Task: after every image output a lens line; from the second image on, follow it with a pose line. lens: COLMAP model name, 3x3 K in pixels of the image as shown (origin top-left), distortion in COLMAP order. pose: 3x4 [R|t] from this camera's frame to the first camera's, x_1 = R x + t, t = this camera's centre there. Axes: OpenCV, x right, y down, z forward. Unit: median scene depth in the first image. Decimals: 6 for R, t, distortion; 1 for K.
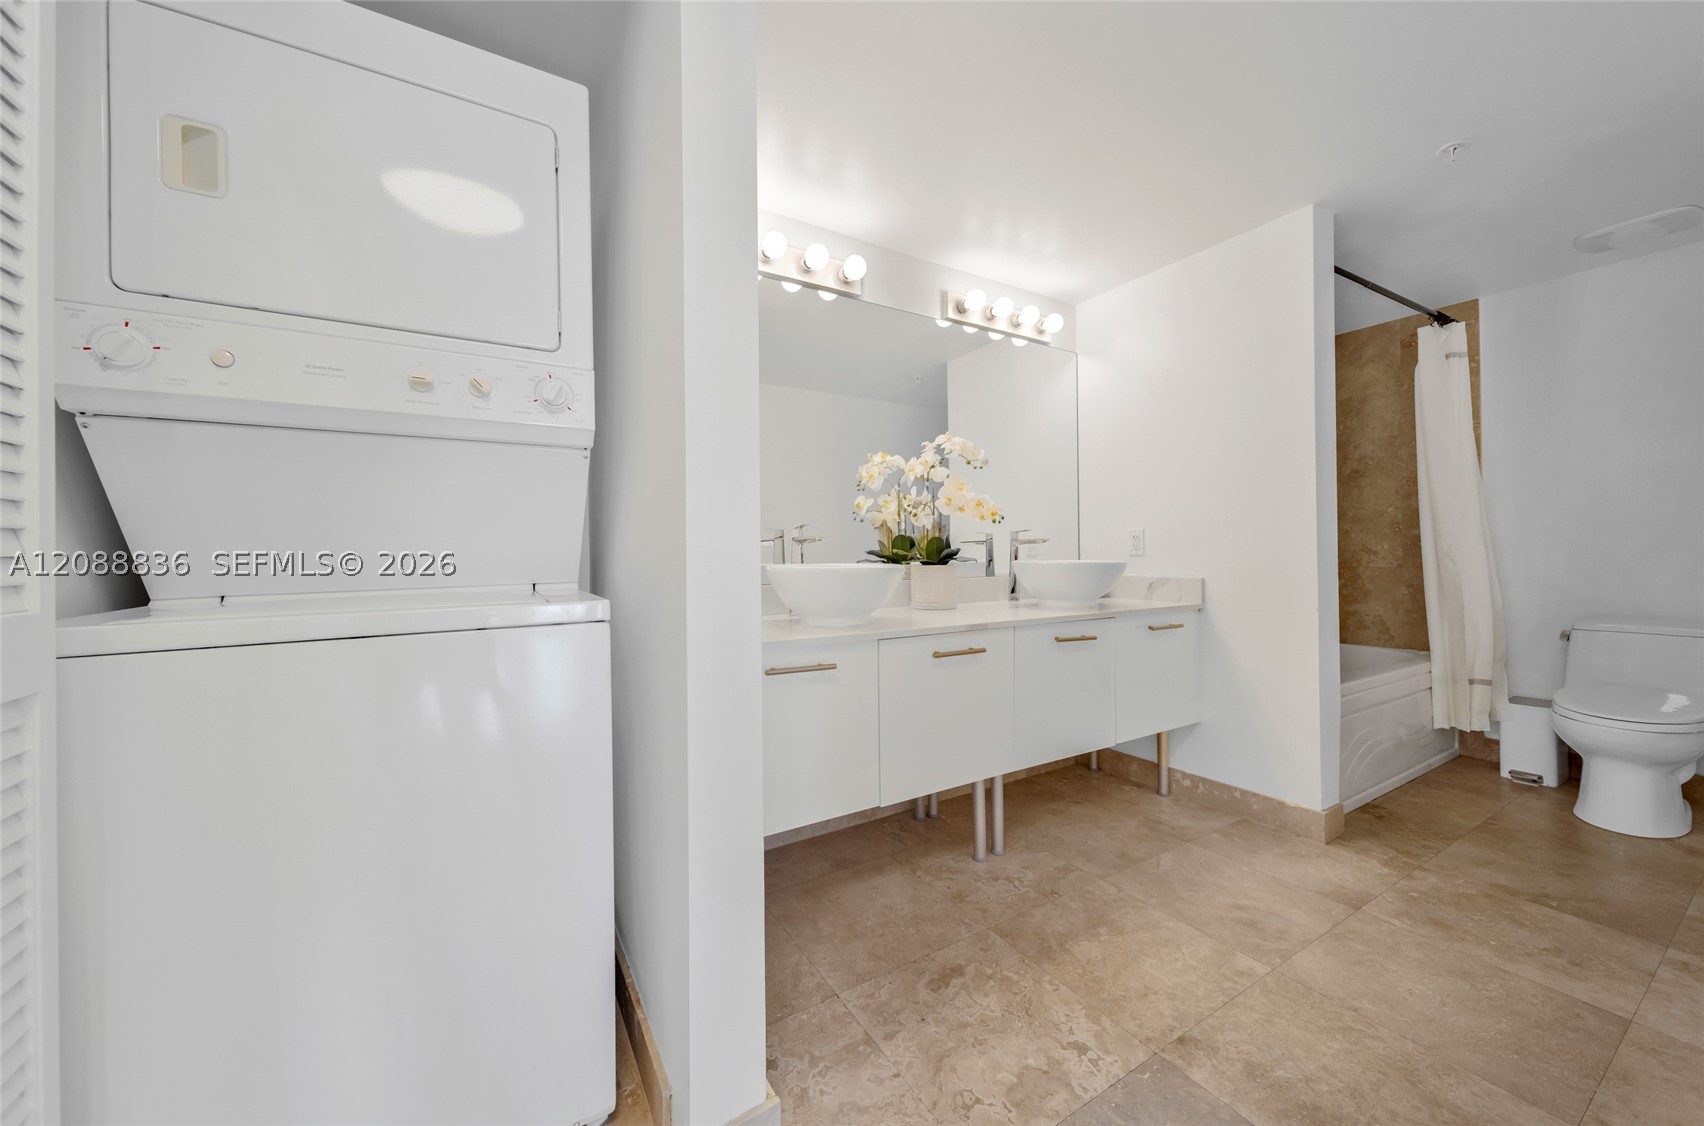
lens RADIAL K [[586.1, 0, 848.3], [0, 586.1, 555.9], [0, 0, 1]] dist [-0.014357, 0.000018]
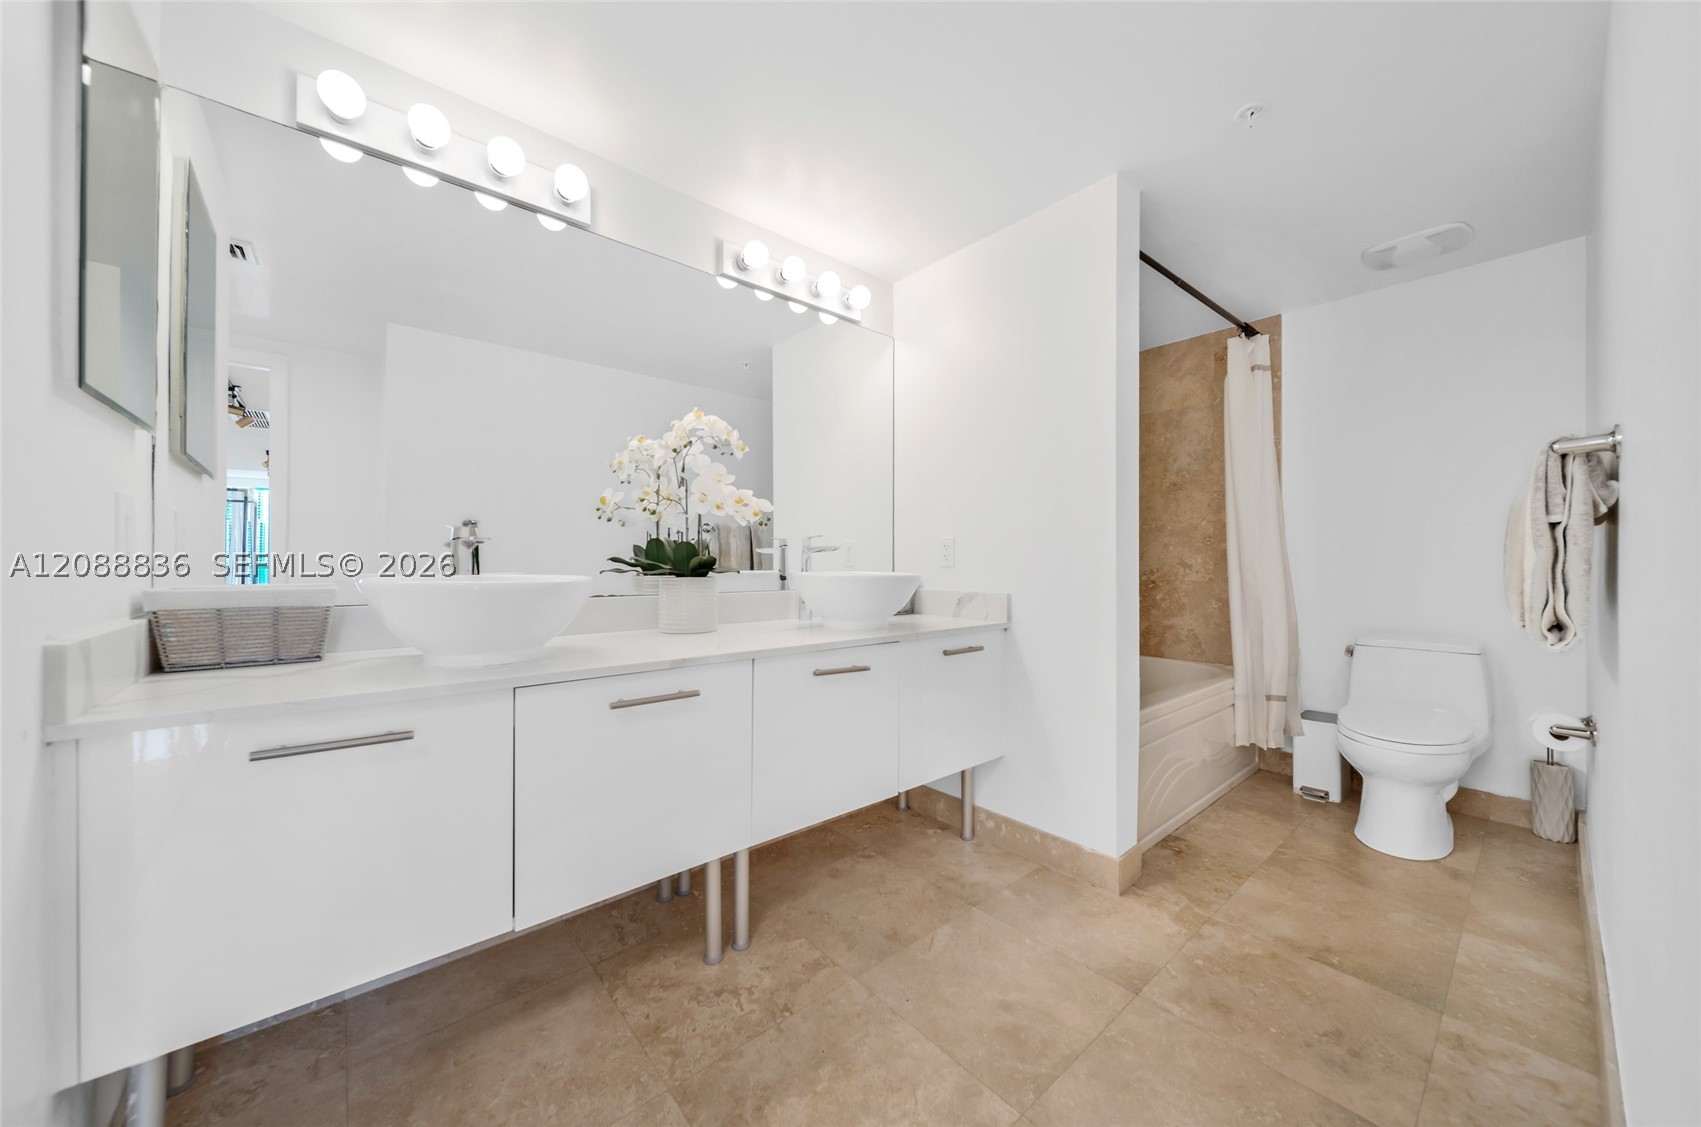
lens RADIAL K [[600.3, 0, 850.5], [0, 600.3, 563.5], [0, 0, 1]] dist [-0.008310, -0.000039]
pose [[0.980320, 0.011723, 0.197064, 0.204881], [-0.012047, 0.999927, 0.000445, -0.005578], [-0.197045, -0.002810, 0.980390, 0.160797]]
